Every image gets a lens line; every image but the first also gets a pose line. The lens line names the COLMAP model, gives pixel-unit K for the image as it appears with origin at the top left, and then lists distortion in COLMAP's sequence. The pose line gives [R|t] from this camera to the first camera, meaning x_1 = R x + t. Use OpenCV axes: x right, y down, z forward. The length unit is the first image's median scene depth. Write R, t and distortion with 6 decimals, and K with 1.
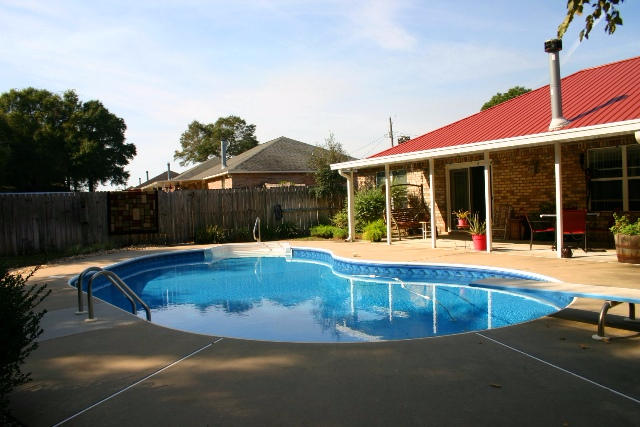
lens RADIAL K [[512.3, 0, 320.0], [0, 512.3, 213.5], [0, 0, 1]] dist [-0.162457, 0.138946]
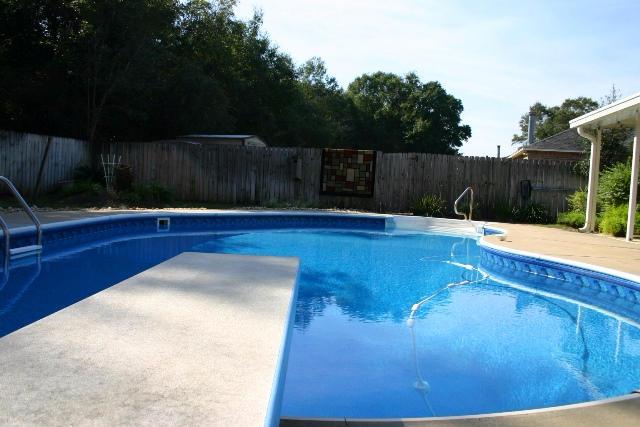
lens RADIAL K [[512.3, 0, 320.0], [0, 512.3, 213.5], [0, 0, 1]] dist [-0.162457, 0.138946]
pose [[0.767918, 0.108319, -0.631323, 0.172606], [-0.095099, 0.993955, 0.054863, 0.023217], [0.633449, 0.017907, 0.773577, 0.222582]]
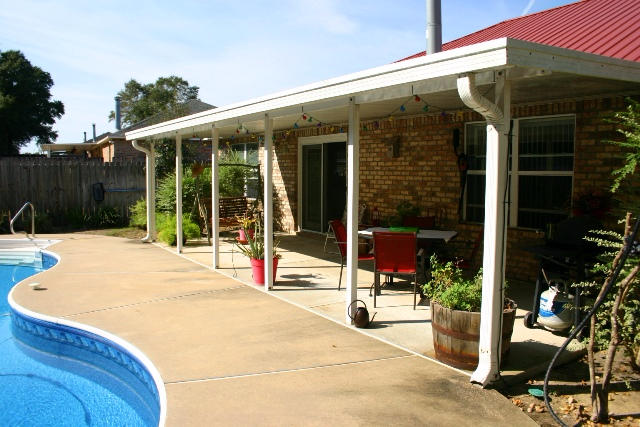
lens RADIAL K [[512.3, 0, 320.0], [0, 512.3, 213.5], [0, 0, 1]] dist [-0.162457, 0.138946]
pose [[0.997622, 0.037801, 0.057630, 0.219301], [-0.041228, 0.997377, 0.059486, -0.030912], [-0.055230, -0.061721, 0.996564, 0.247902]]
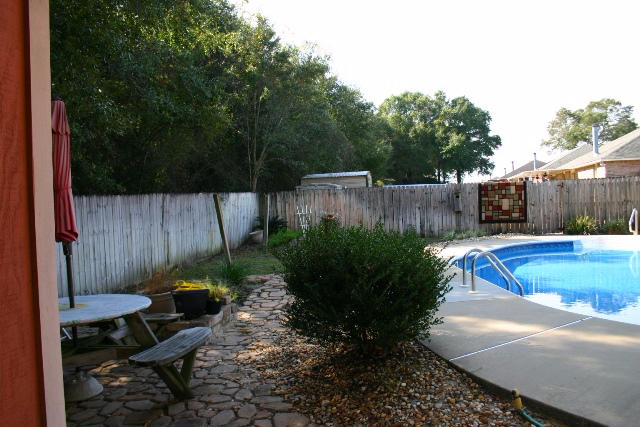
lens RADIAL K [[509.1, 0, 320.0], [0, 509.1, 213.5], [0, 0, 1]] dist [-0.152262, 0.126788]
pose [[0.766723, 0.018622, -0.641708, 0.008876], [-0.005525, 0.999734, 0.022410, -0.000478], [0.641954, -0.013637, 0.766621, -0.050613]]
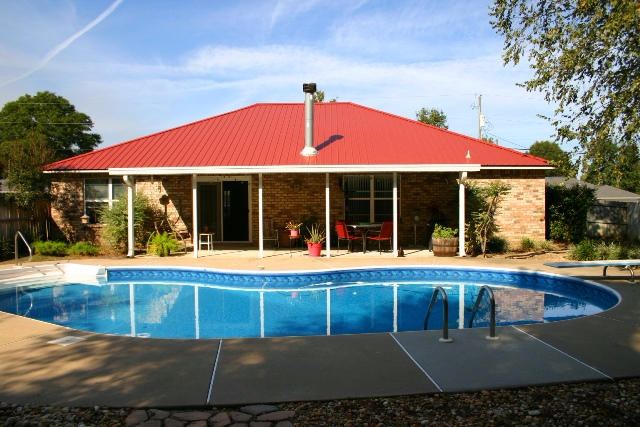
lens RADIAL K [[512.3, 0, 320.0], [0, 512.3, 213.5], [0, 0, 1]] dist [-0.162457, 0.138946]
pose [[0.532558, 0.012848, 0.846296, -0.425958], [0.005431, 0.999812, -0.018596, -0.002813], [-0.846376, 0.014500, 0.532389, 0.227658]]
